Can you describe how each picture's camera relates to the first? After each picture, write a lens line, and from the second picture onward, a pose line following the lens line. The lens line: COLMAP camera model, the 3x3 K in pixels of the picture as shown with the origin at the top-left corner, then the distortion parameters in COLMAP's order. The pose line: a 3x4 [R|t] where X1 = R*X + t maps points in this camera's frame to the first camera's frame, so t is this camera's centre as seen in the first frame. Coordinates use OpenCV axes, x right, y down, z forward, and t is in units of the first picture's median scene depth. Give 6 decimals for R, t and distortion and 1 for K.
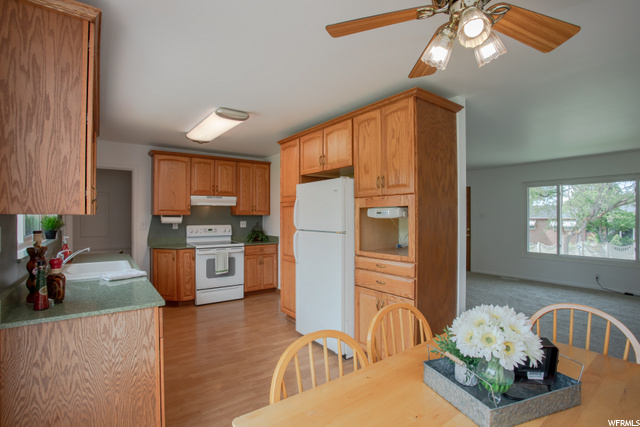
lens RADIAL K [[317.0, 0, 315.6], [0, 317.0, 216.2], [0, 0, 1]] dist [-0.057075, 0.020874]
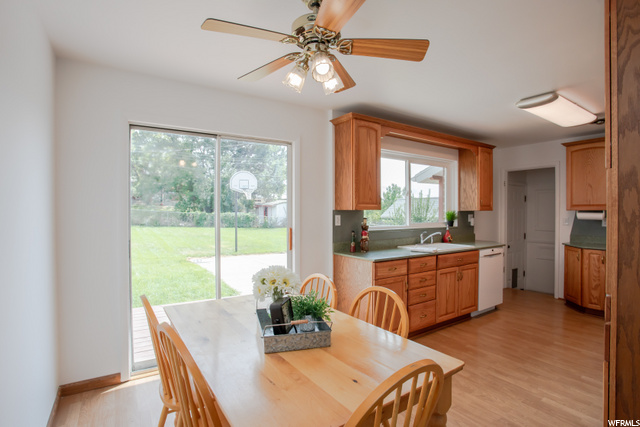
lens RADIAL K [[317.0, 0, 318.9], [0, 317.0, 215.1], [0, 0, 1]] dist [-0.057075, 0.020874]
pose [[-0.035451, 0.011769, -0.999302, 0.575271], [-0.002507, 0.999926, 0.011865, 0.001724], [0.999368, 0.002926, -0.035419, 0.339421]]
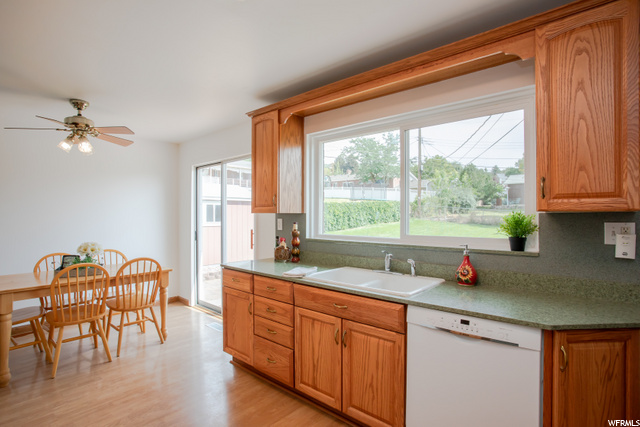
lens RADIAL K [[334.3, 0, 316.5], [0, 334.3, 216.1], [0, 0, 1]] dist [-0.052574, 0.009894]
pose [[-0.978418, 0.004094, -0.206595, -0.279254], [0.003149, 0.999983, 0.004903, 0.000644], [0.206612, 0.004147, -0.978414, 1.290458]]
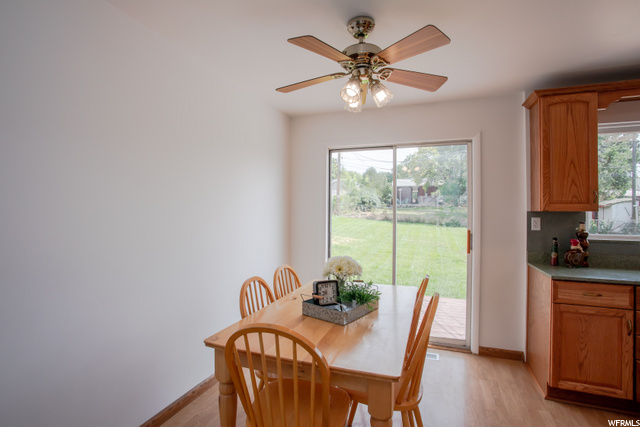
lens RADIAL K [[317.0, 0, 319.5], [0, 317.0, 208.3], [0, 0, 1]] dist [-0.057075, 0.020874]
pose [[-0.830168, -0.010946, -0.557405, 0.480714], [-0.006797, 0.999932, -0.009513, 0.000853], [0.557471, -0.004109, -0.830186, 0.693143]]
